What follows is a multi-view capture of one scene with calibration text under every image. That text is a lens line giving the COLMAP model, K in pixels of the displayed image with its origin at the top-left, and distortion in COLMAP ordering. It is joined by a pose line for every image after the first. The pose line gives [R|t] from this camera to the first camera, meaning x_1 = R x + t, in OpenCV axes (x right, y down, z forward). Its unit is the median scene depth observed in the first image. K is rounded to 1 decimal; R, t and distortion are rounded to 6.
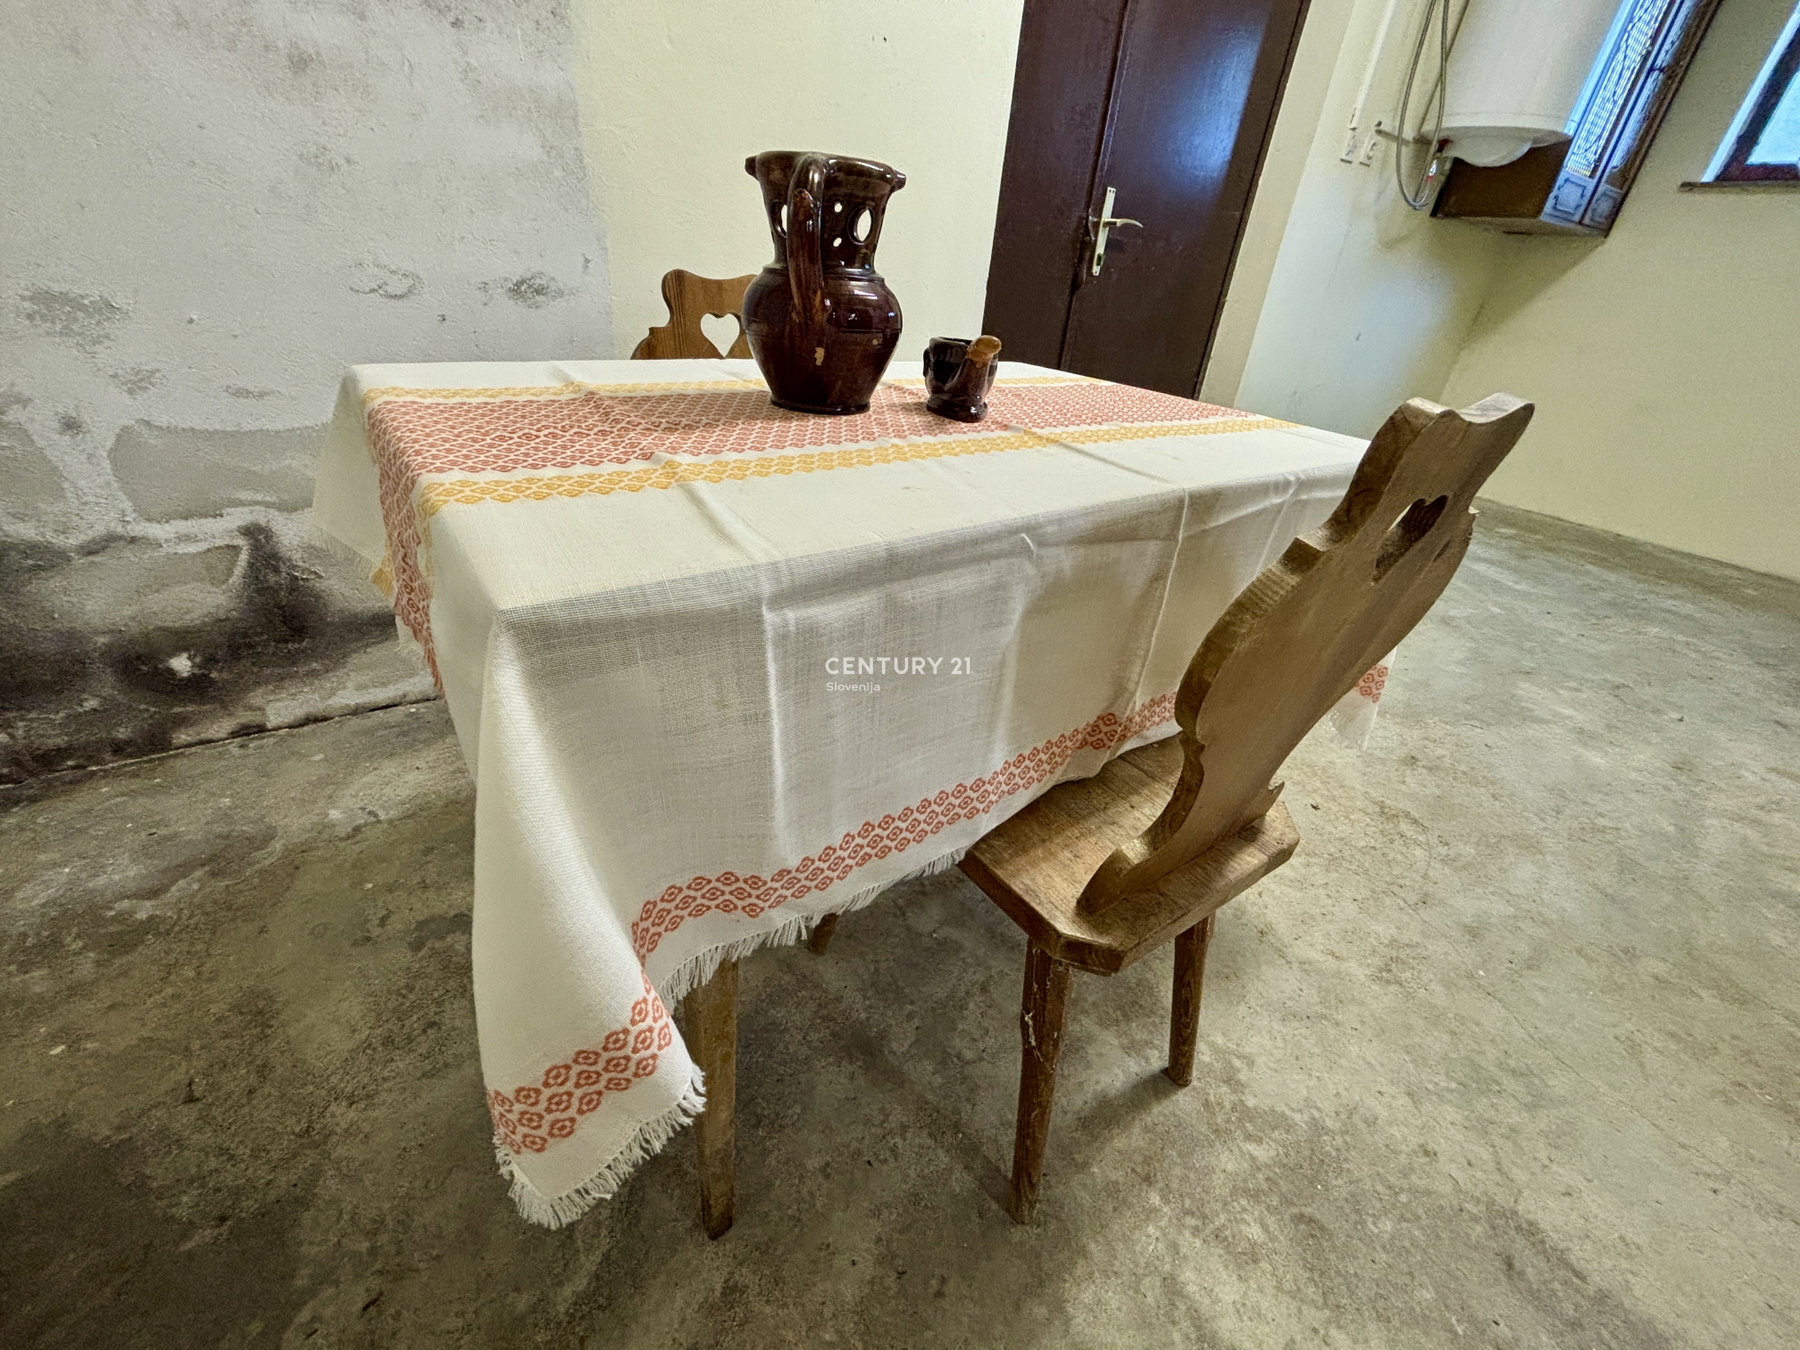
lens RADIAL K [[729.8, 0, 895.9], [0, 729.8, 666.7], [0, 0, 1]] dist [0.001809, -0.000123]
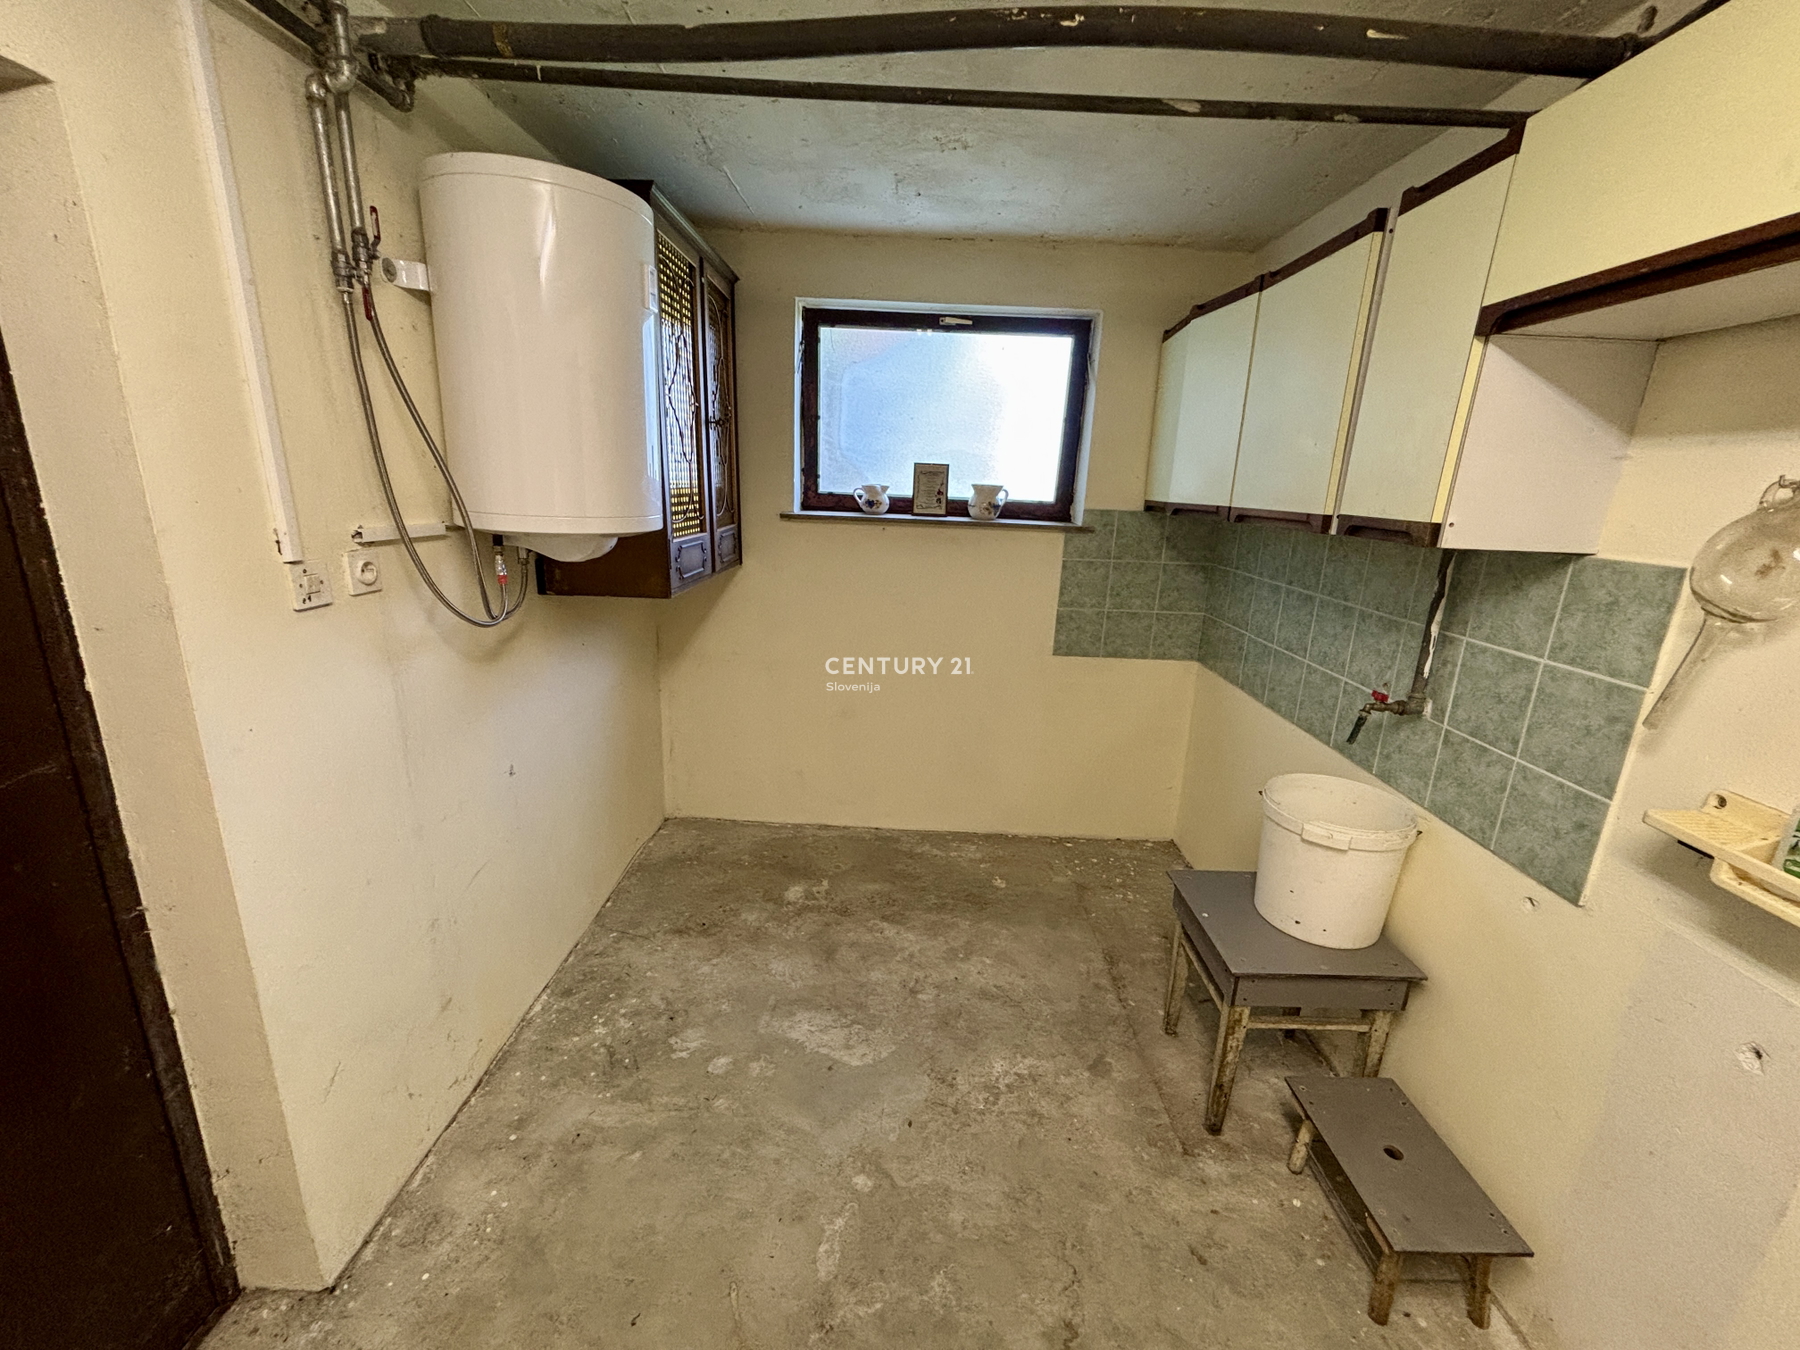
lens RADIAL K [[729.8, 0, 898.0], [0, 729.8, 677.4], [0, 0, 1]] dist [0.001809, -0.000123]
pose [[0.597960, -0.270710, 0.754427, 0.427409], [0.415034, 0.909802, -0.002493, -0.440533], [-0.685705, 0.314604, 0.656379, 0.367375]]
